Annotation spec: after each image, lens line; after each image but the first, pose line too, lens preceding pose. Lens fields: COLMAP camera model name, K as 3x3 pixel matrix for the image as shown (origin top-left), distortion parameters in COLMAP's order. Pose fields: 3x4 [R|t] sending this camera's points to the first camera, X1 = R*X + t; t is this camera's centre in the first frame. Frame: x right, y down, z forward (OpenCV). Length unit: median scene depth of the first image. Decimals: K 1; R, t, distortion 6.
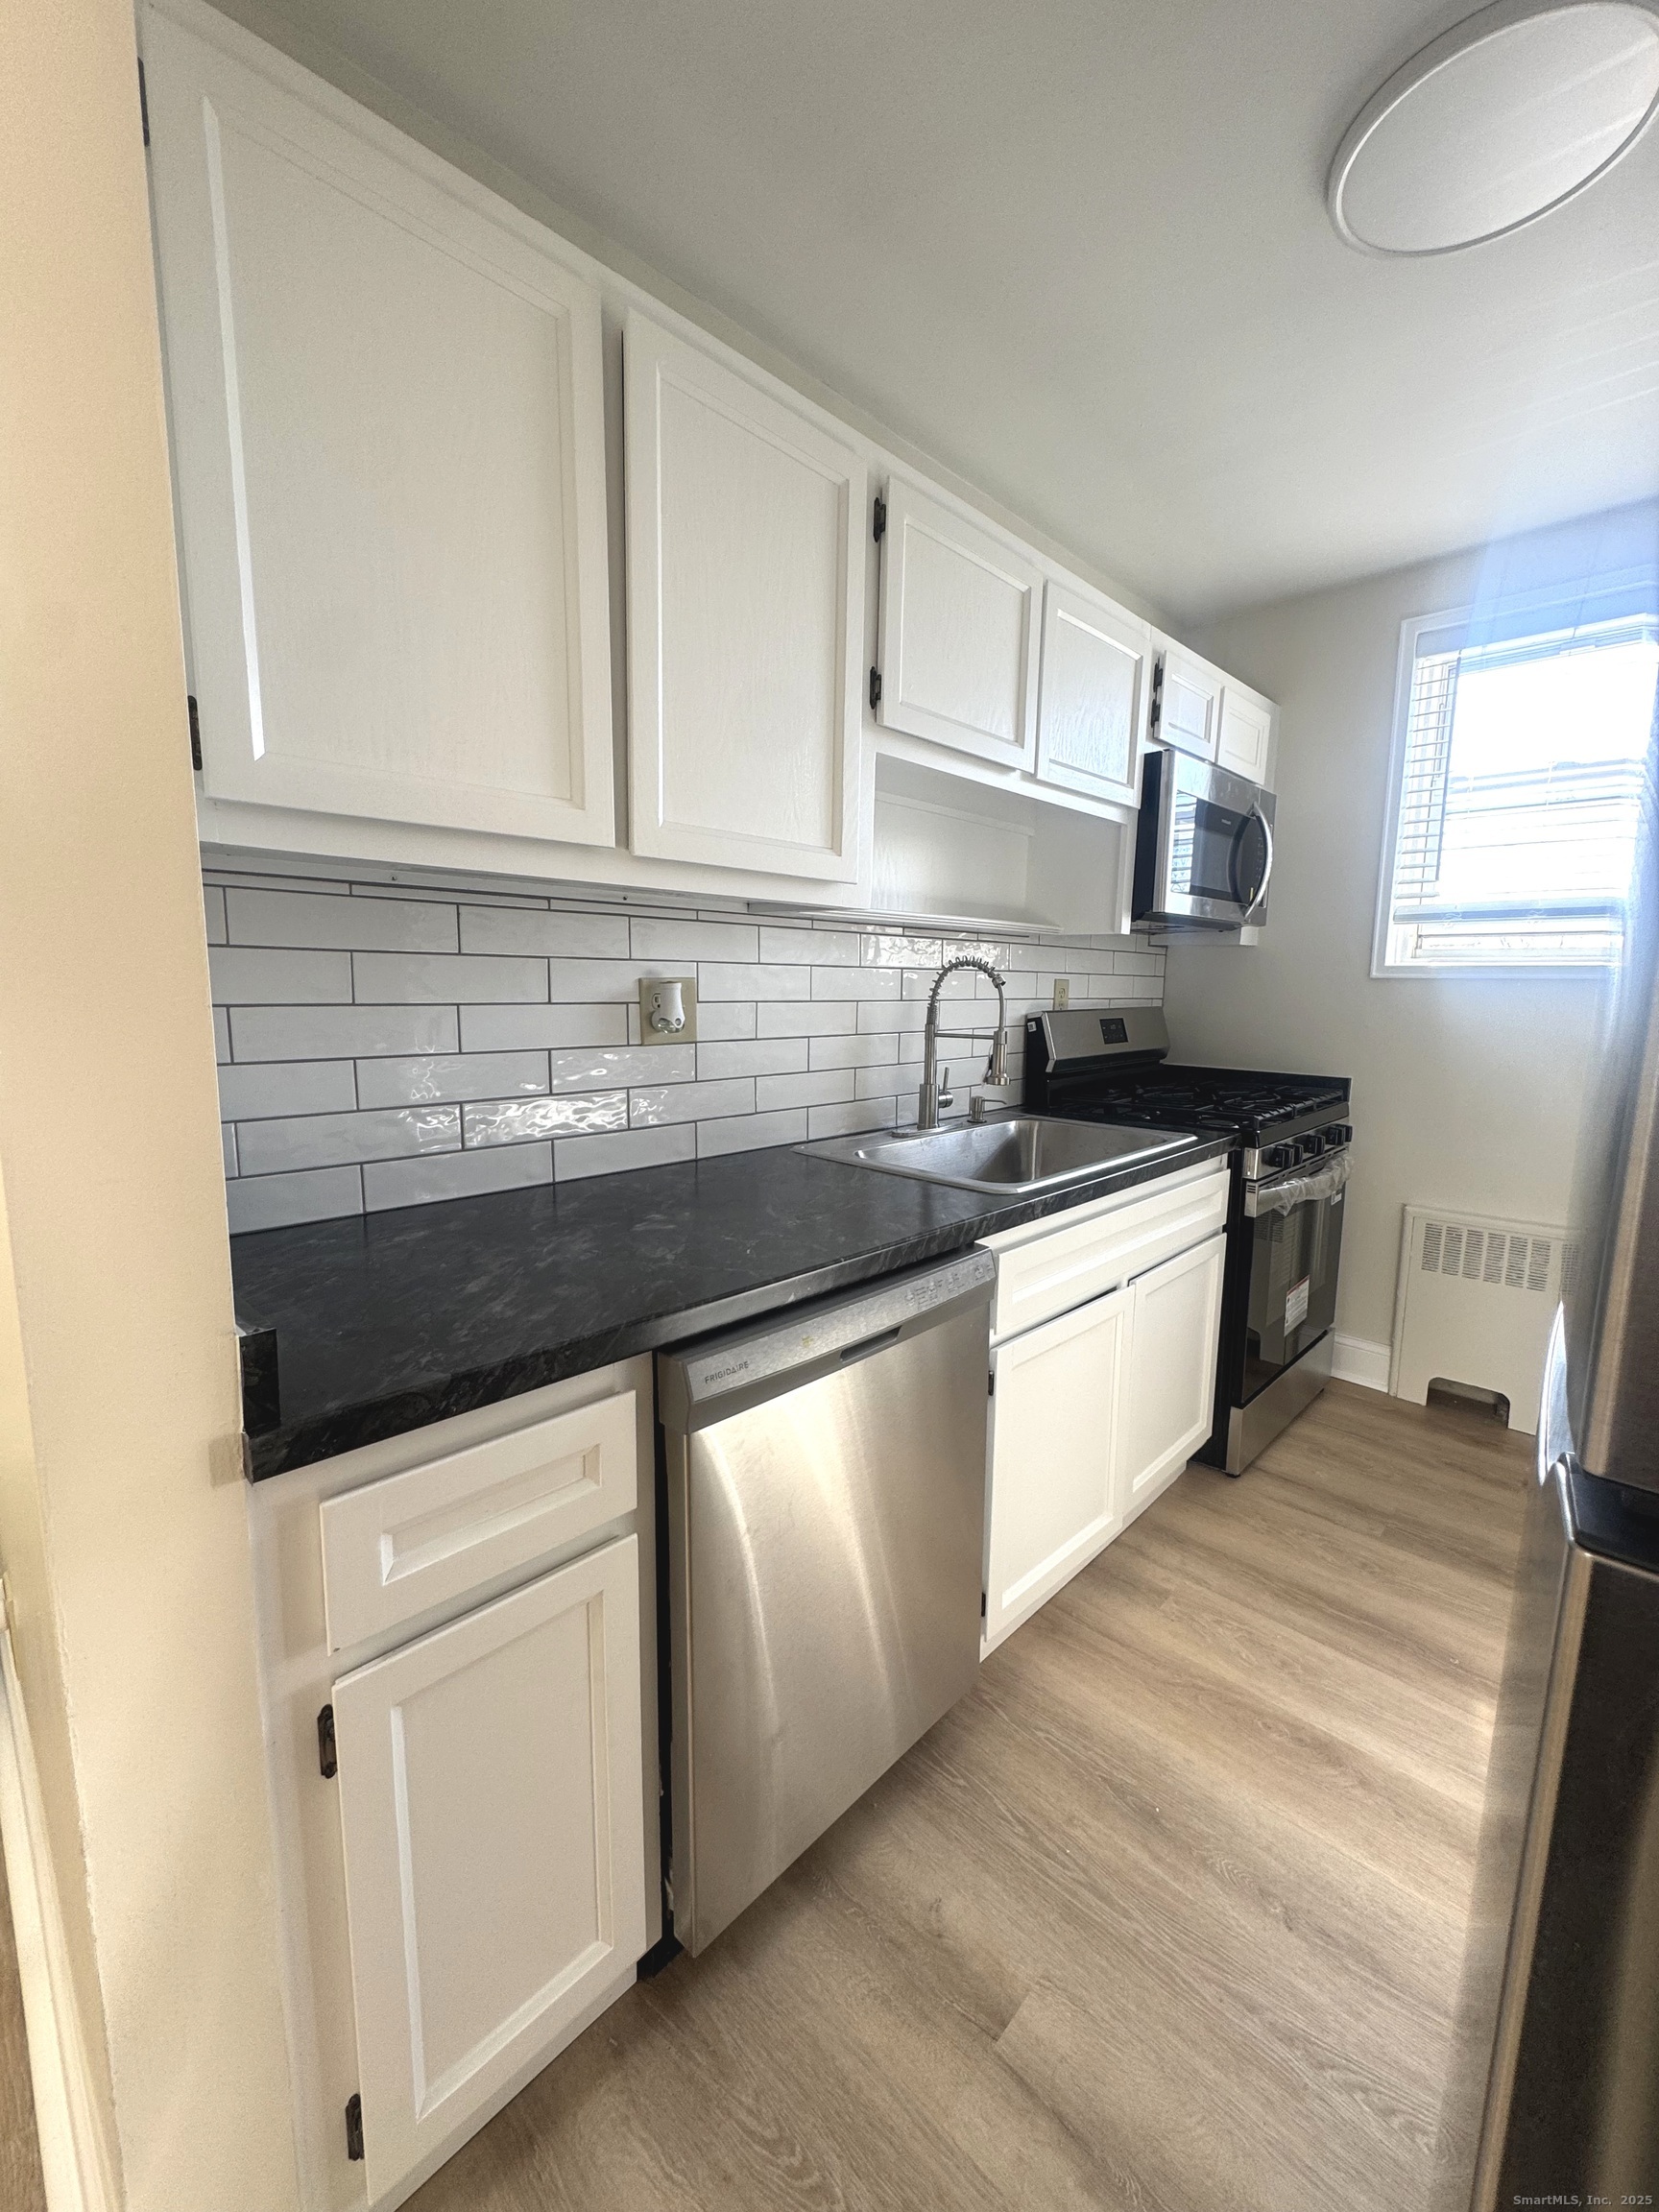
lens RADIAL K [[883.2, 0, 821.8], [0, 883.2, 1098.9], [0, 0, 1]] dist [-0.006465, 0.000846]
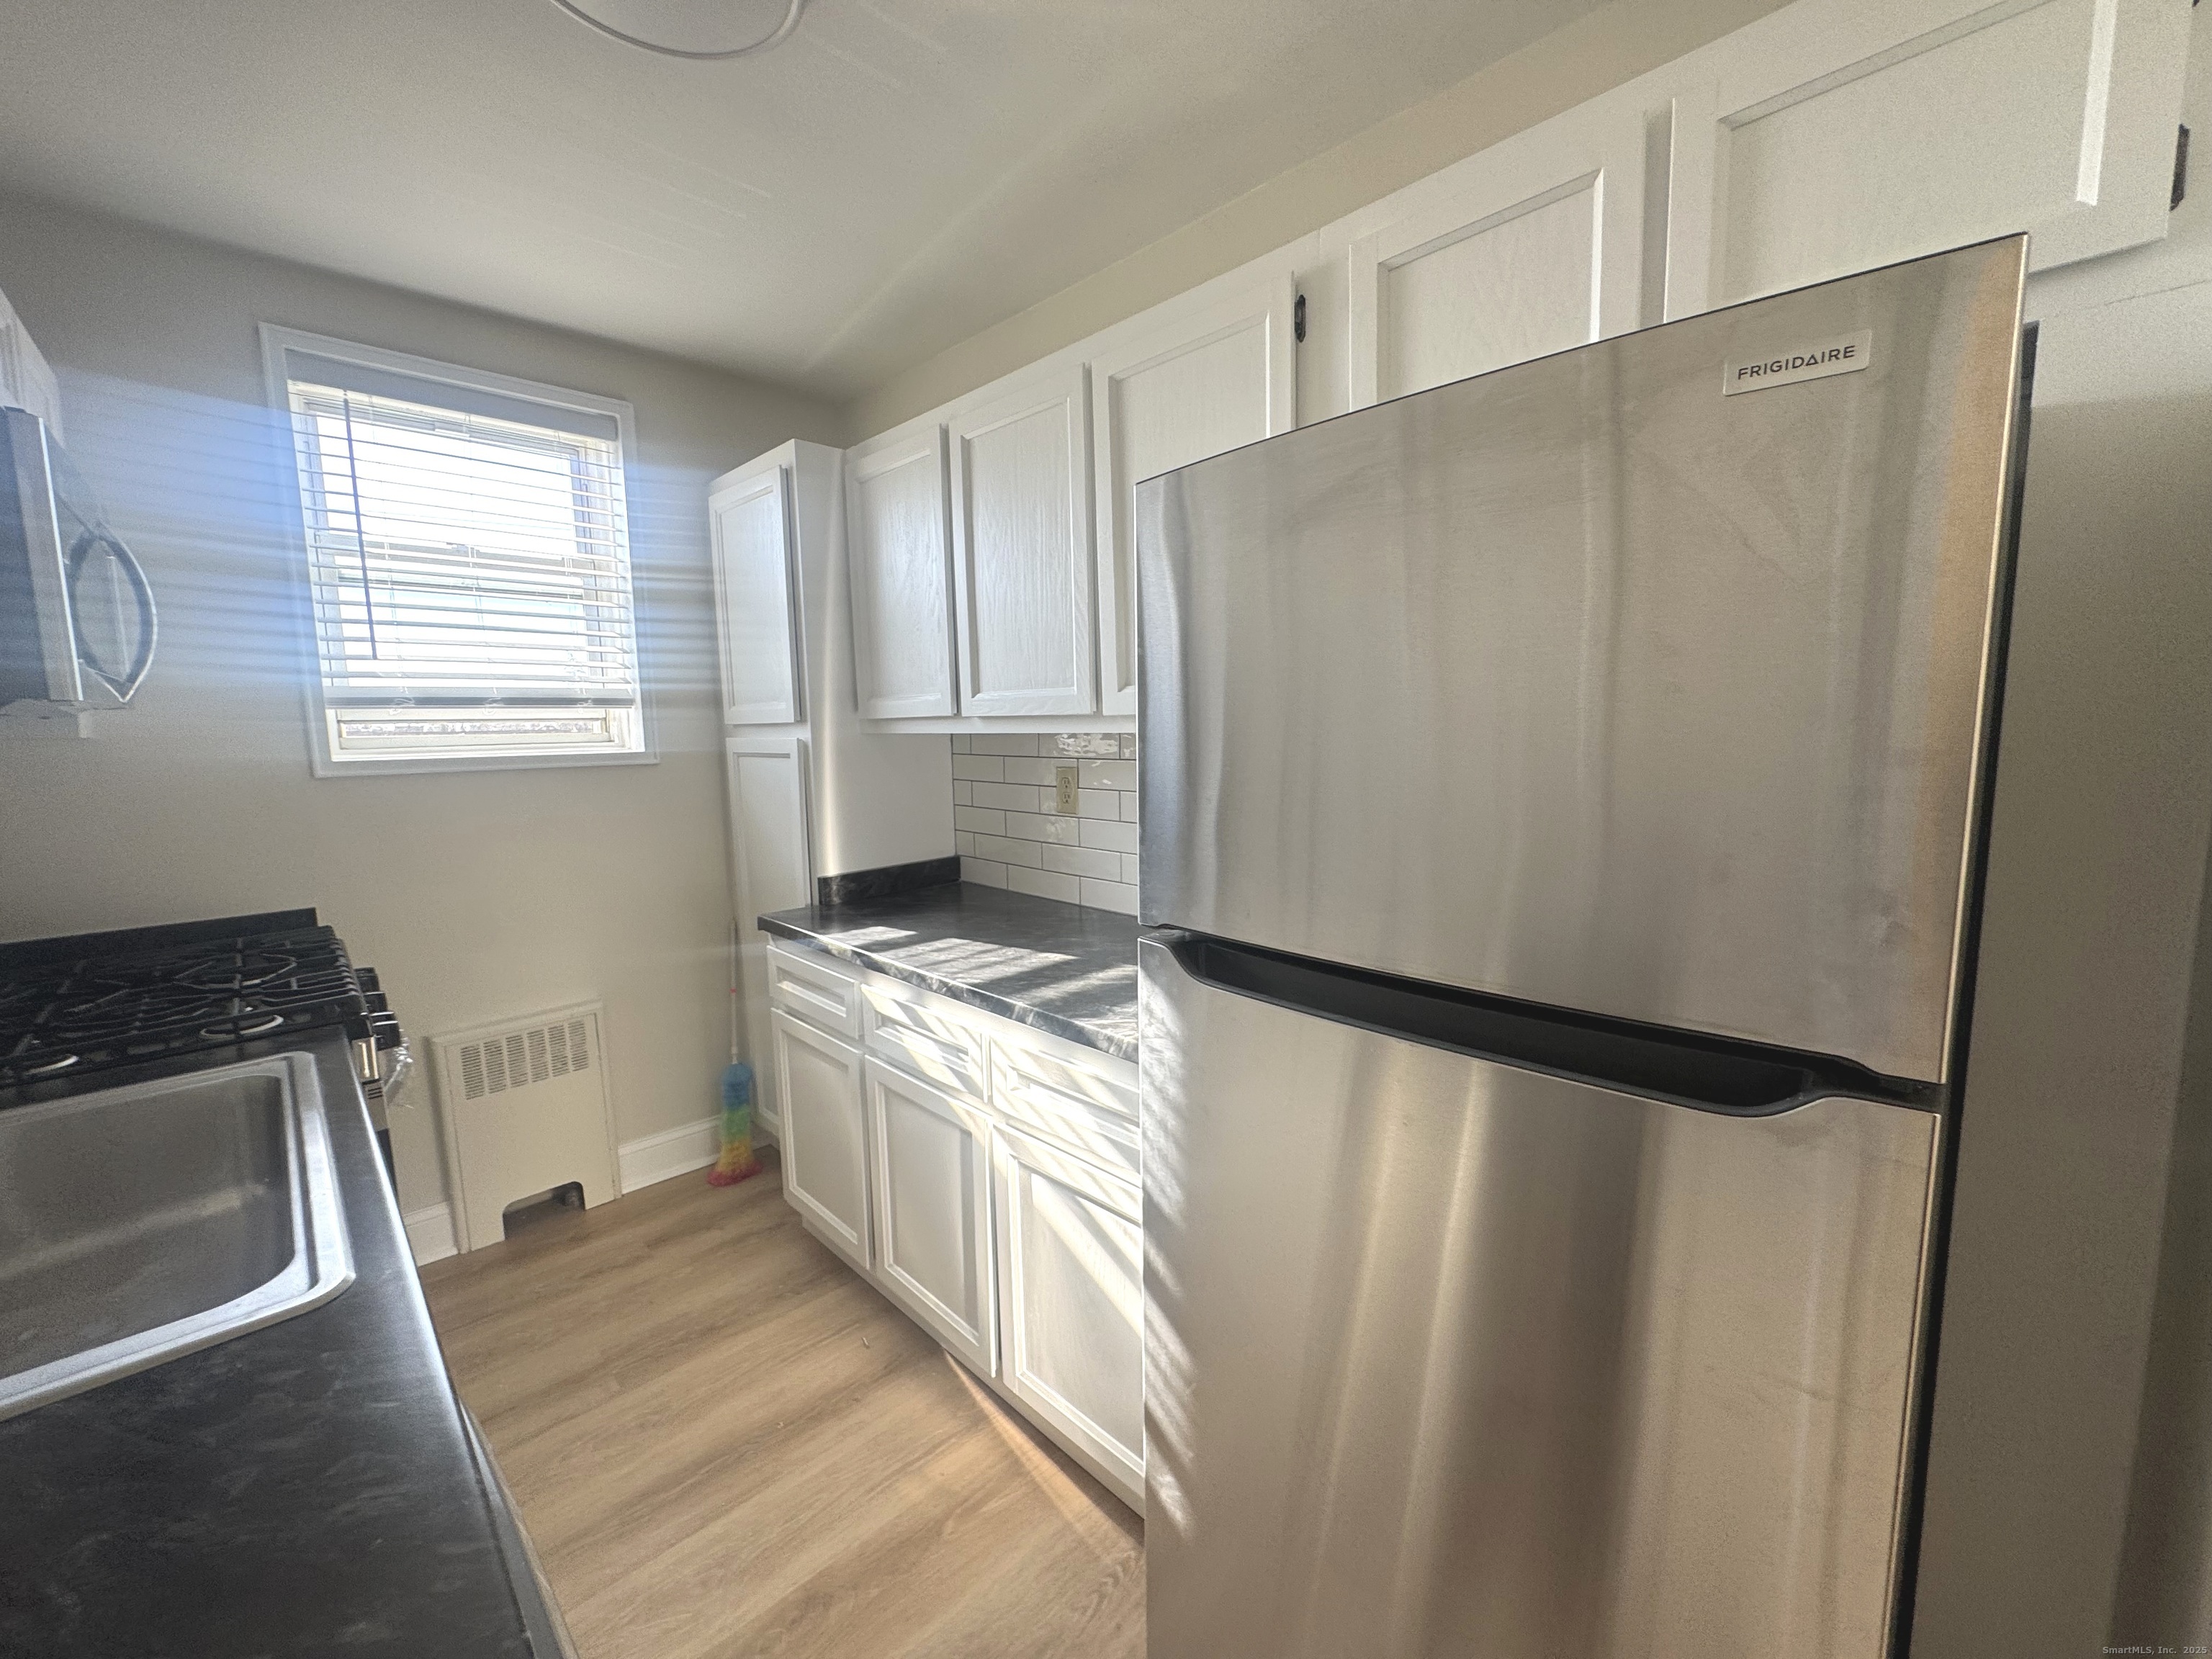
lens RADIAL K [[883.2, 0, 1115.7], [0, 883.2, 824.6], [0, 0, 1]] dist [-0.006465, 0.000846]
pose [[0.024855, -0.124865, 0.991862, -0.153662], [0.149893, 0.981418, 0.119794, -0.091386], [-0.988390, 0.145695, 0.043110, 0.296922]]
